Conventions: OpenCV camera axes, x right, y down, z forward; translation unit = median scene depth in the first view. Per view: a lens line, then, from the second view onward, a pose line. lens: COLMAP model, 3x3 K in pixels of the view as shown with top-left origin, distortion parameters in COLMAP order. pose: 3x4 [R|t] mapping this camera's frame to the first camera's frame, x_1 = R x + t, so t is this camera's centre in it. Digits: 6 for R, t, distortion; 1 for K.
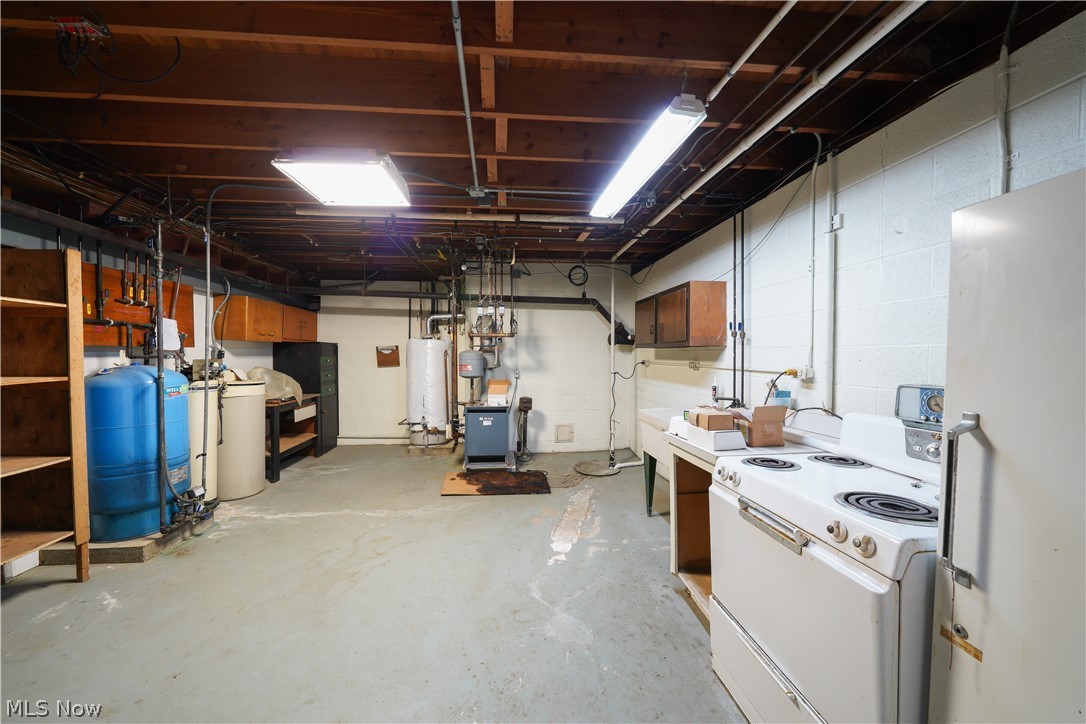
lens RADIAL K [[379.6, 0, 545.9], [0, 379.6, 359.3], [0, 0, 1]] dist [-0.009528, 0.000384]
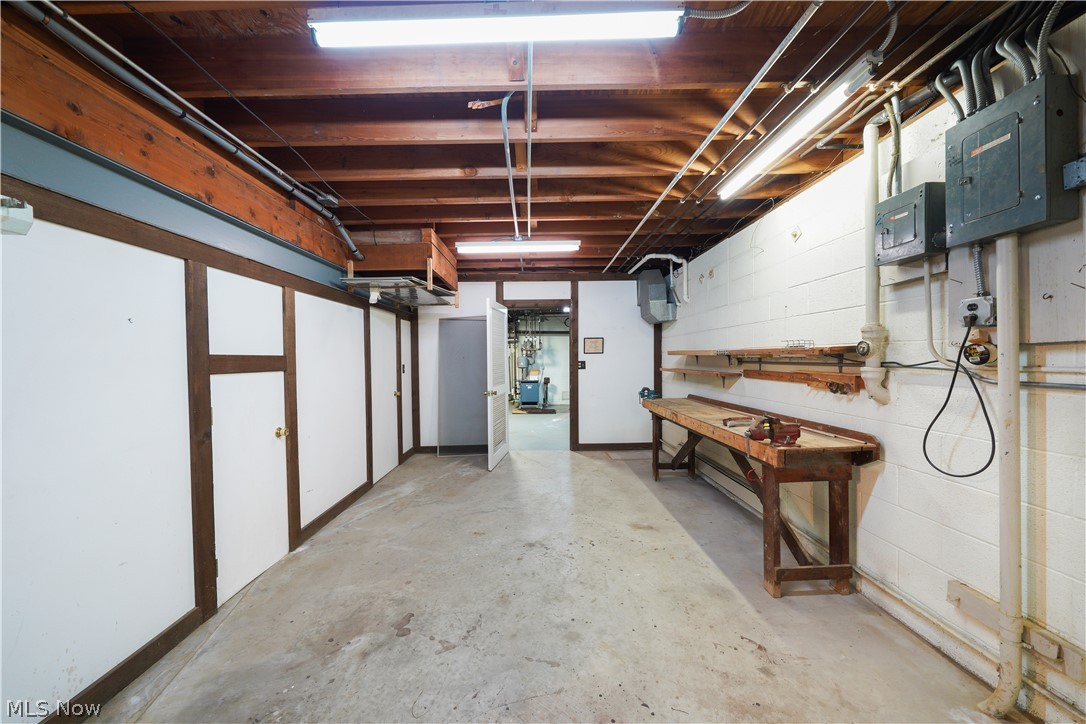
lens RADIAL K [[379.6, 0, 541.1], [0, 379.6, 359.0], [0, 0, 1]] dist [-0.009528, 0.000384]
pose [[0.994122, -0.011437, -0.107662, 0.159499], [0.010943, 0.999927, -0.005180, 0.005985], [0.107713, 0.003971, 0.994174, -1.242341]]
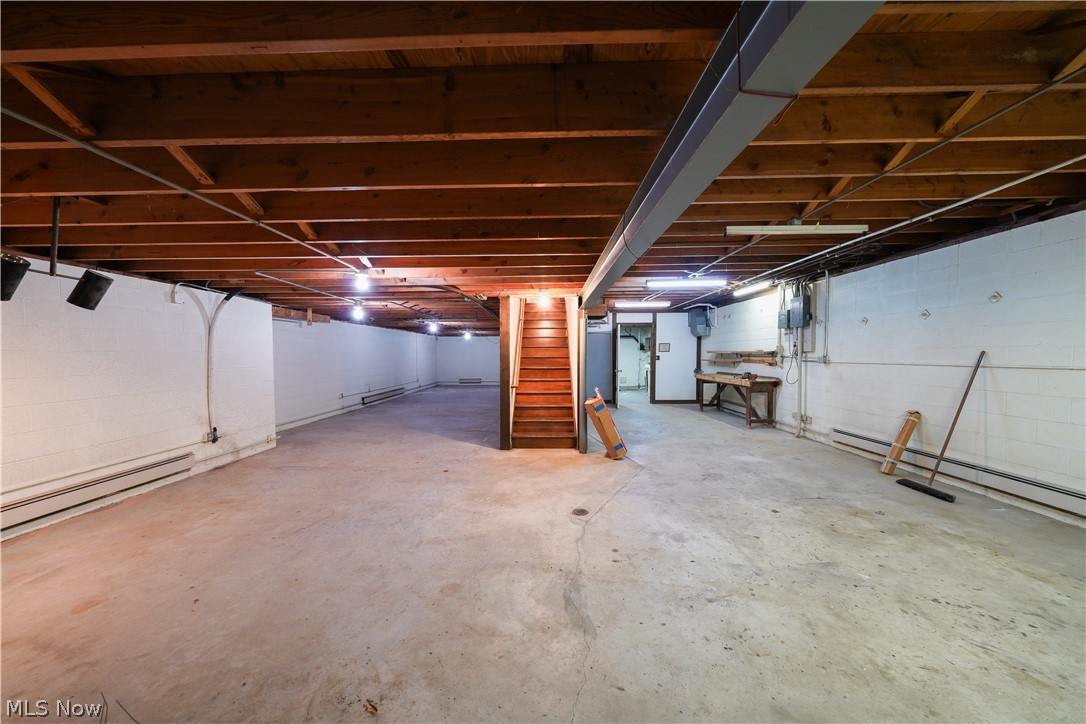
lens RADIAL K [[379.6, 0, 539.8], [0, 379.6, 360.2], [0, 0, 1]] dist [-0.009528, 0.000384]
pose [[0.990942, -0.000226, -0.134288, -0.632737], [0.001327, 0.999966, 0.008104, 0.023624], [0.134282, -0.008209, 0.990909, -3.493222]]
